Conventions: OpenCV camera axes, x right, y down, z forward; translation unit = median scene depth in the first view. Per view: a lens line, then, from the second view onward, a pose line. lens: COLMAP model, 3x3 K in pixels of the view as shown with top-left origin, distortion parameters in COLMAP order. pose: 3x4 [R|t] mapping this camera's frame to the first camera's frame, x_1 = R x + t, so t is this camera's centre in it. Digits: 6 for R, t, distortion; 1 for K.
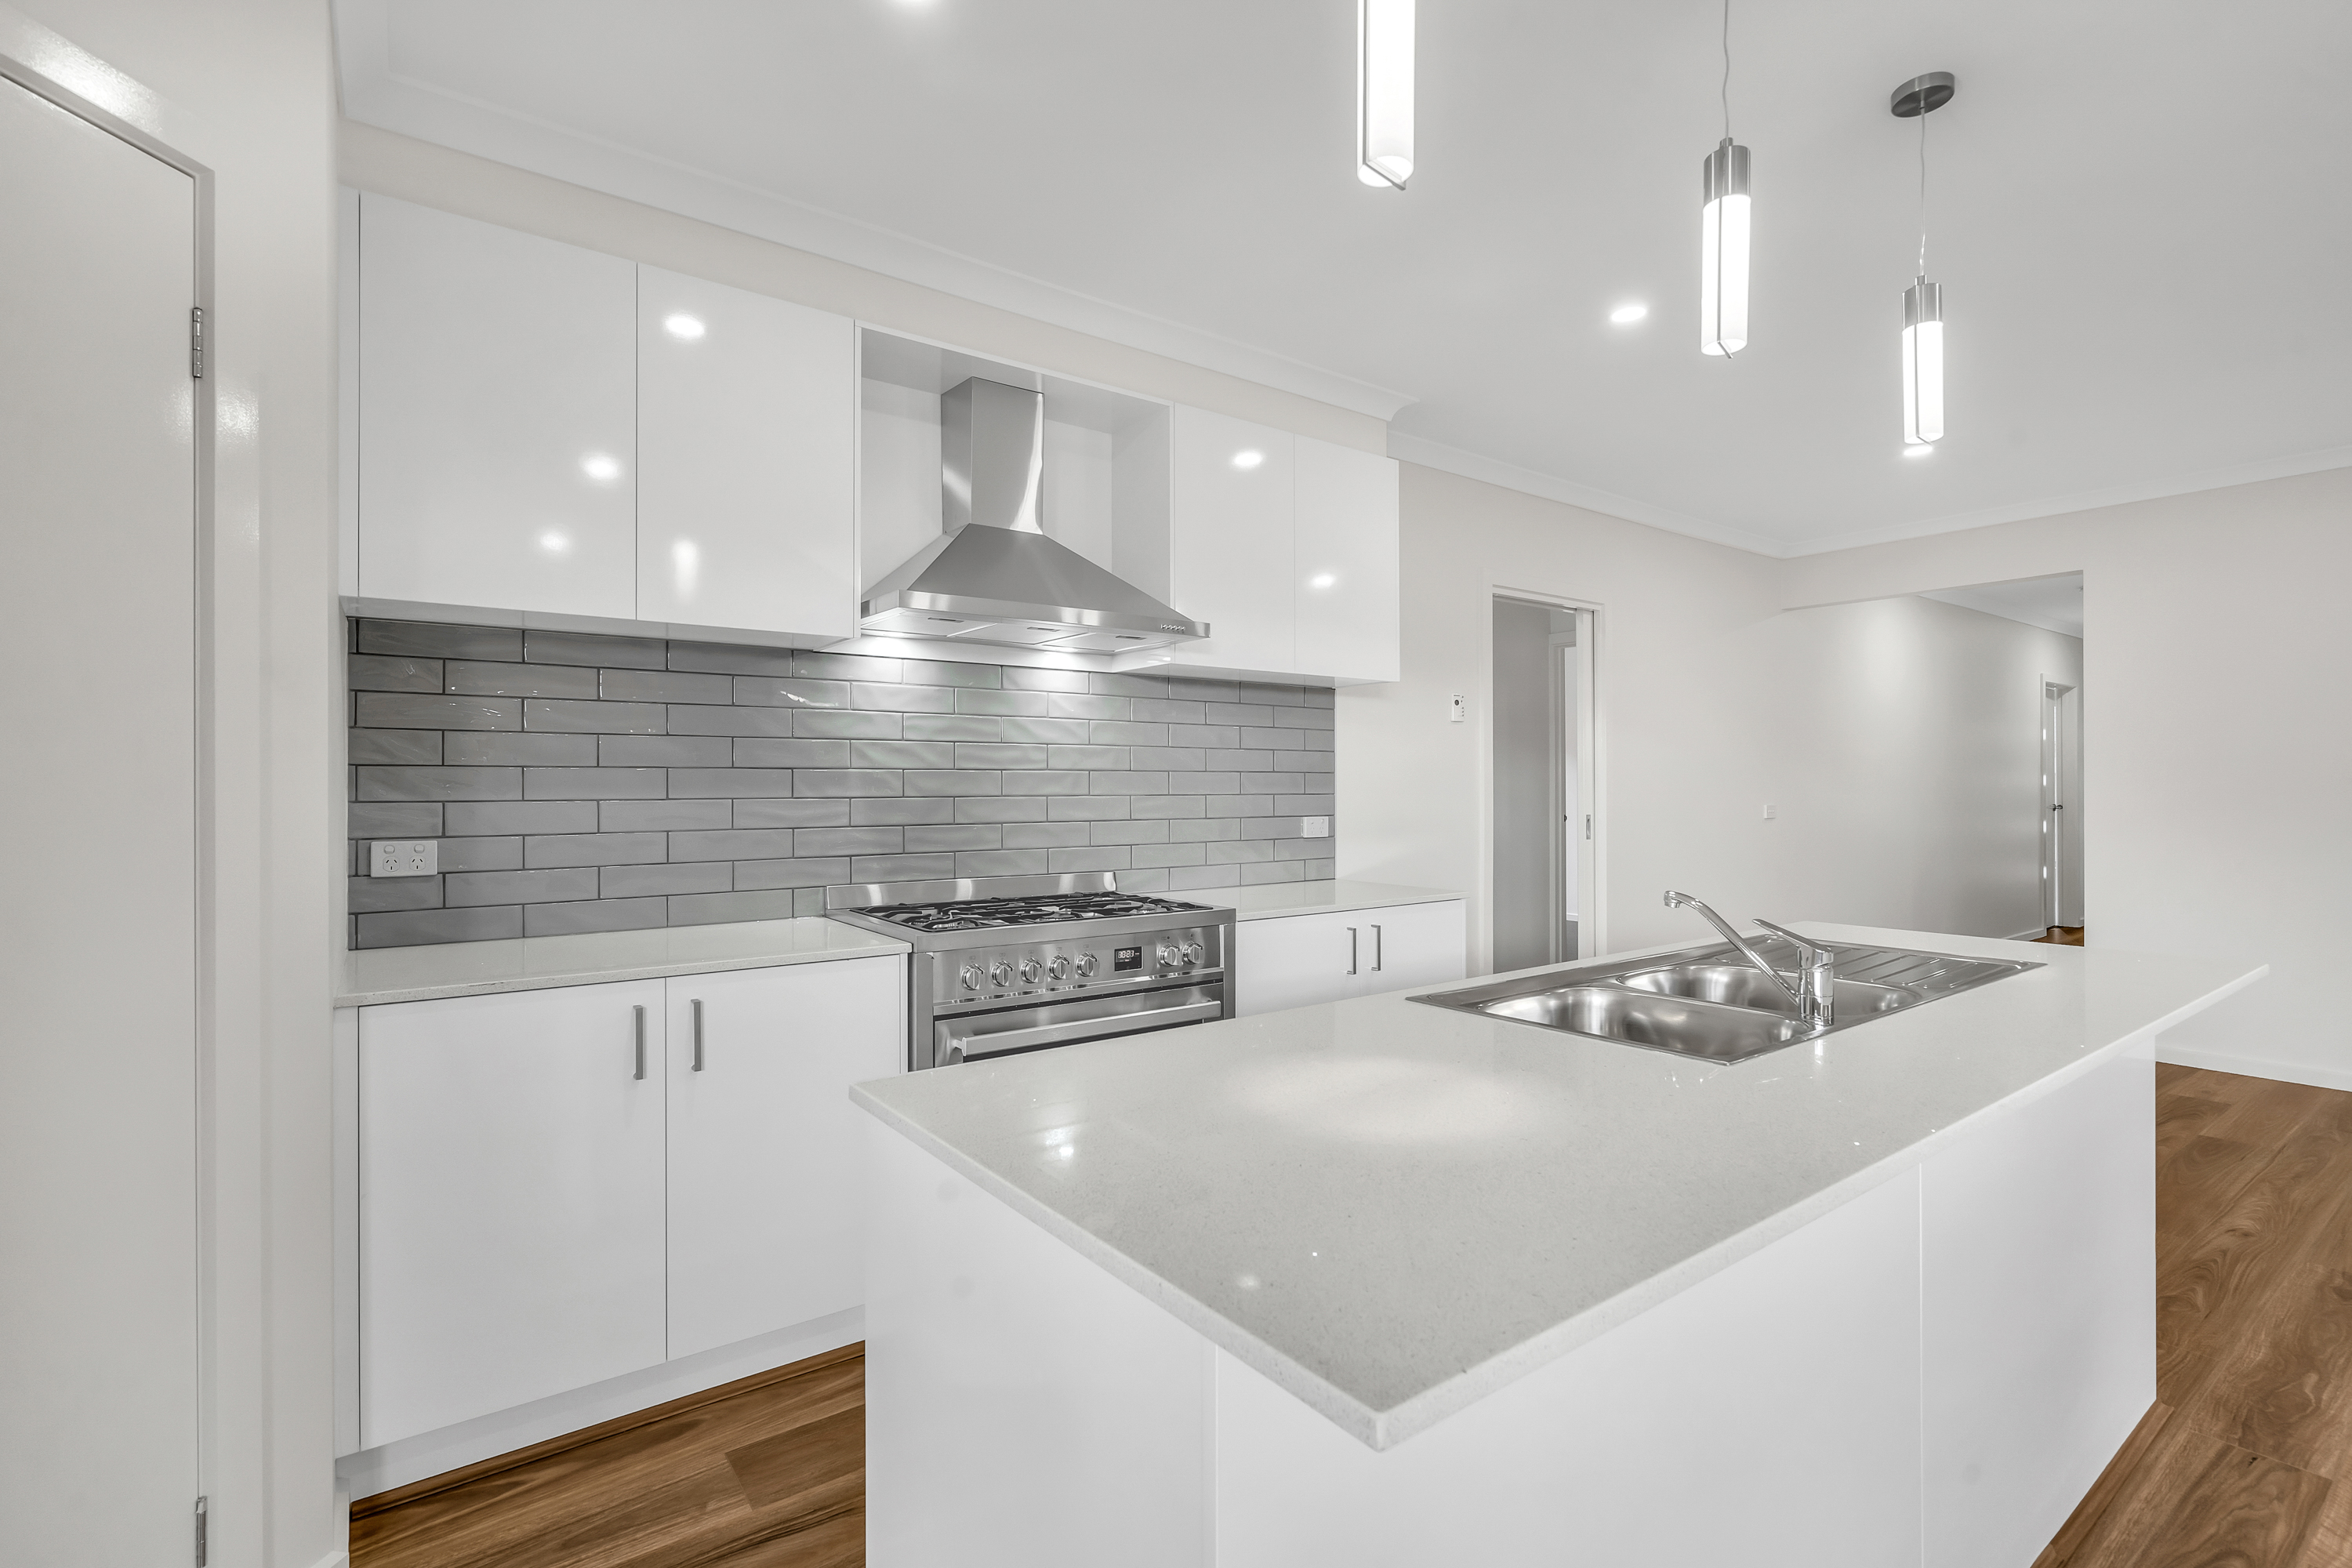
lens RADIAL K [[1086.3, 0, 1183.6], [0, 1086.3, 782.4], [0, 0, 1]] dist [-0.004704, 0.001444]
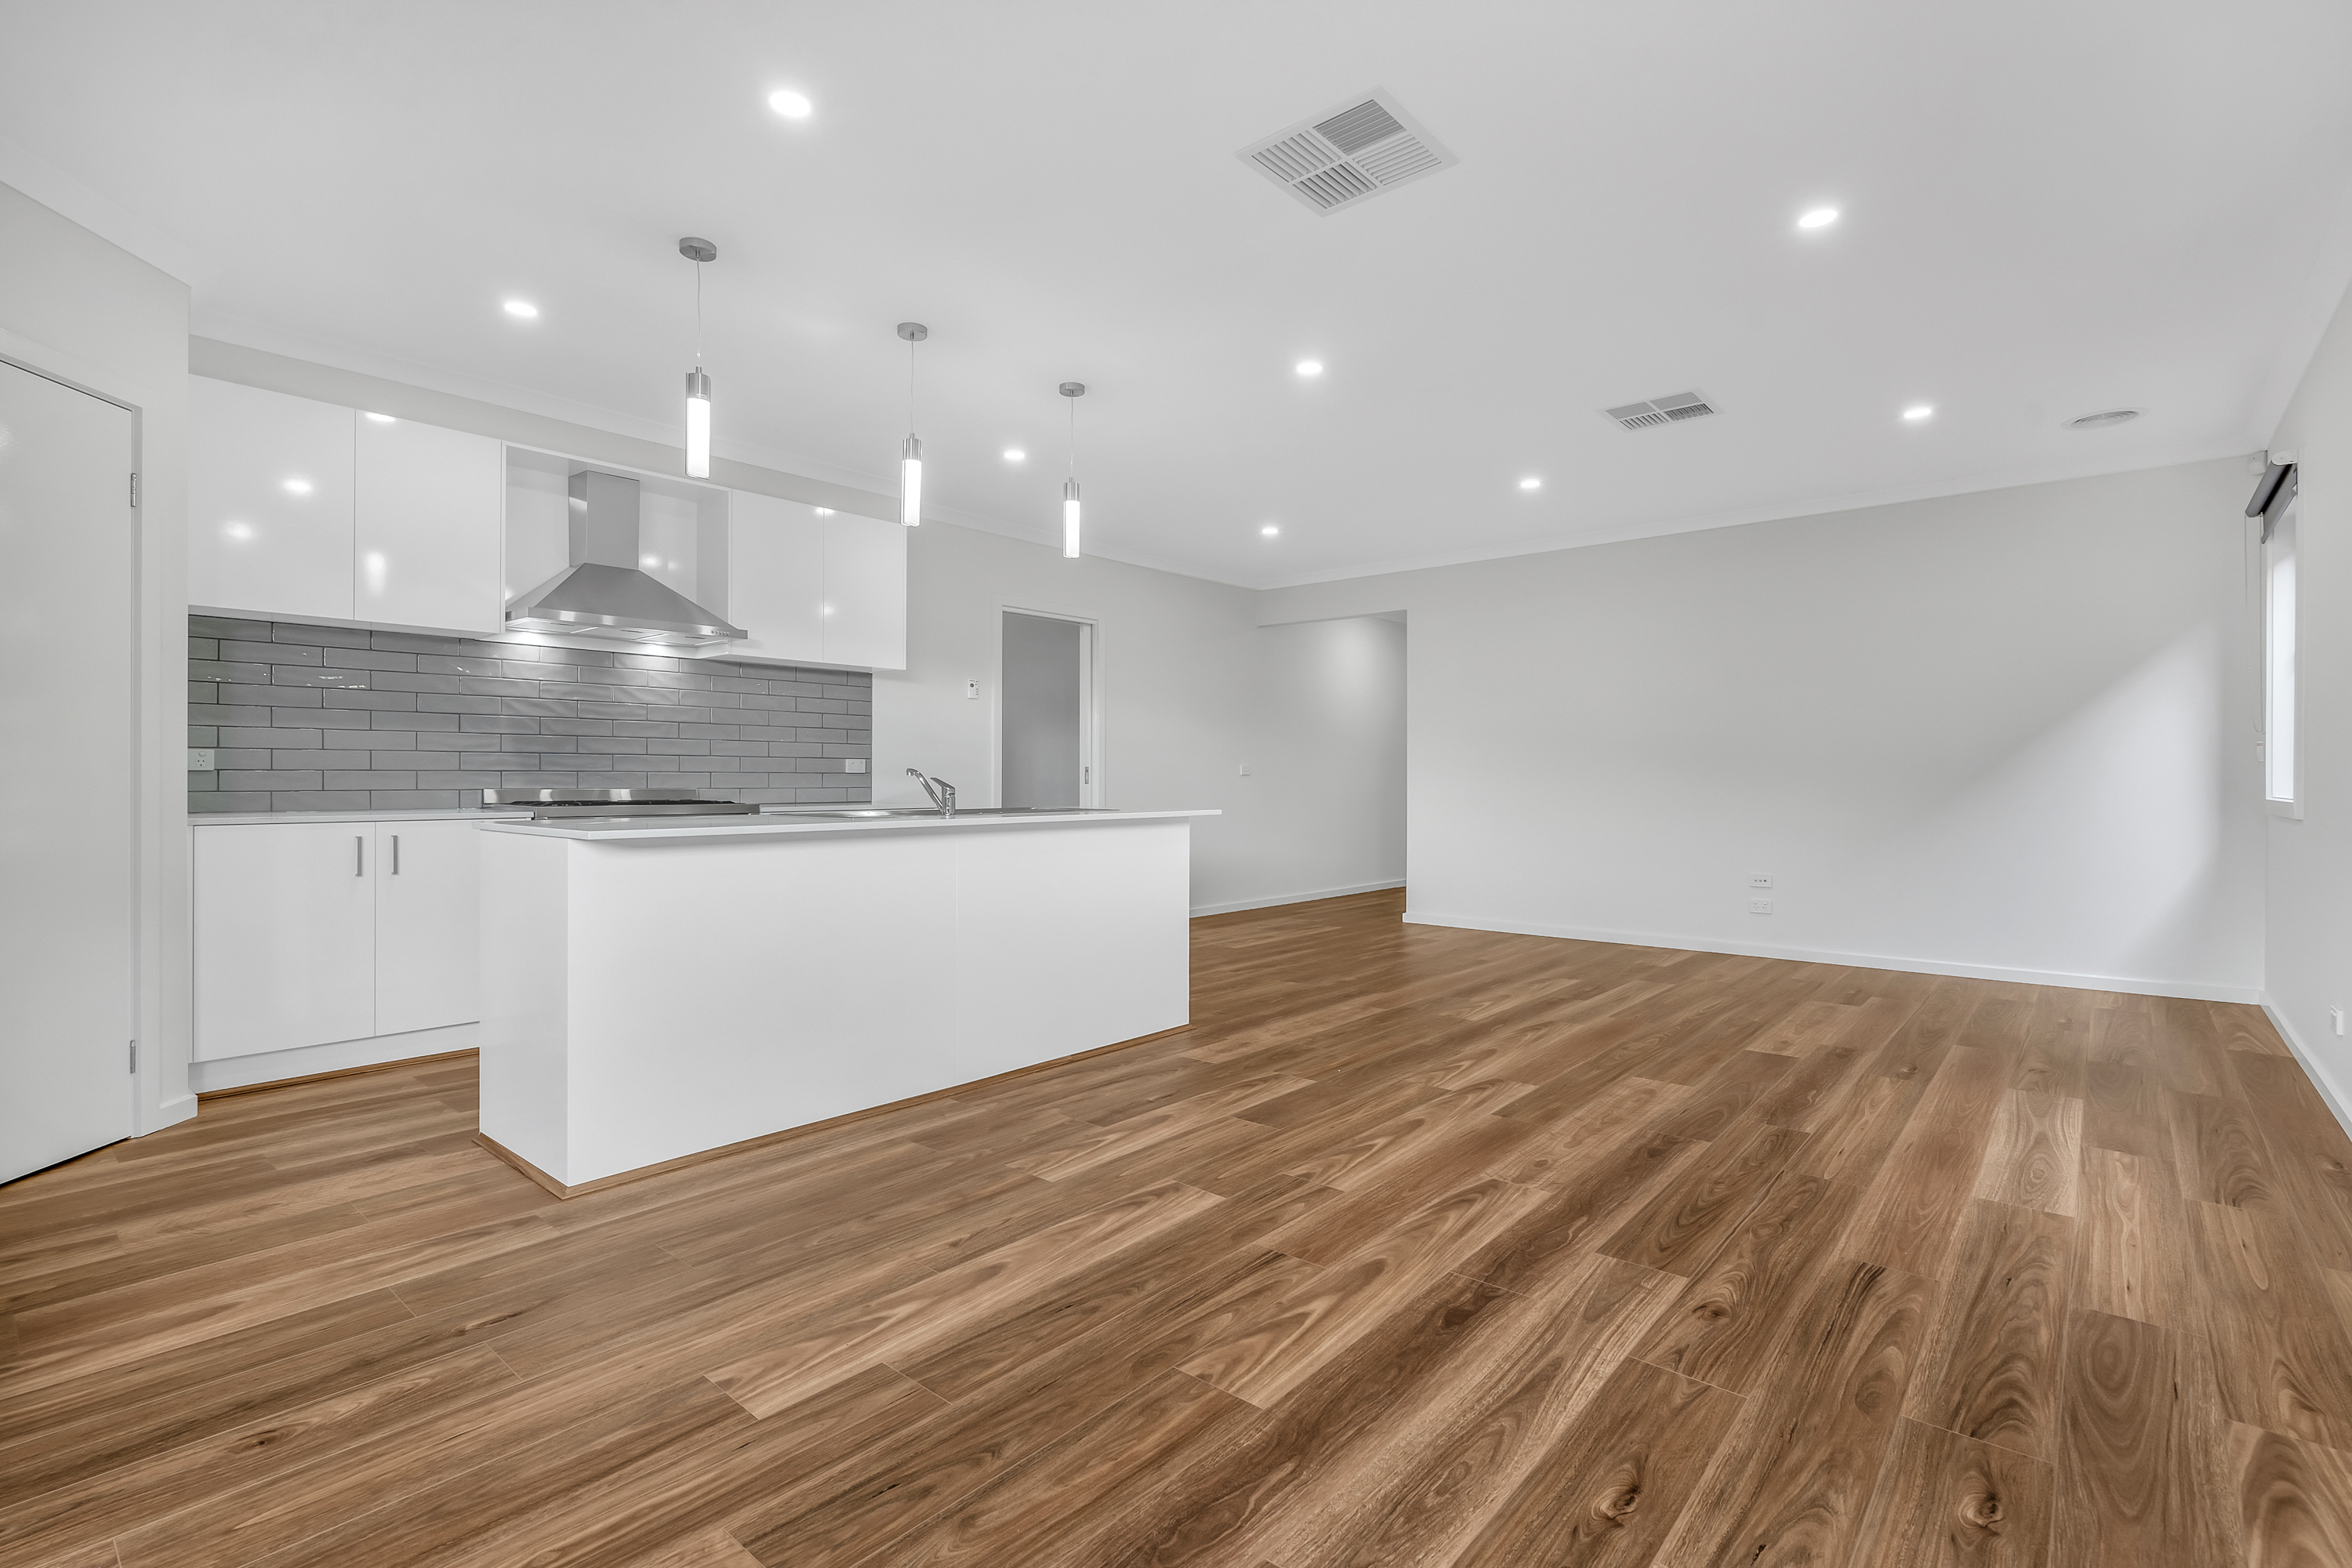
lens RADIAL K [[1086.3, 0, 1183.5], [0, 1086.3, 772.7], [0, 0, 1]] dist [-0.004704, 0.001444]
pose [[0.973839, 0.003858, 0.227206, 0.278575], [-0.003600, 0.999992, -0.001547, 0.064453], [-0.227210, 0.000688, 0.973846, -0.702738]]
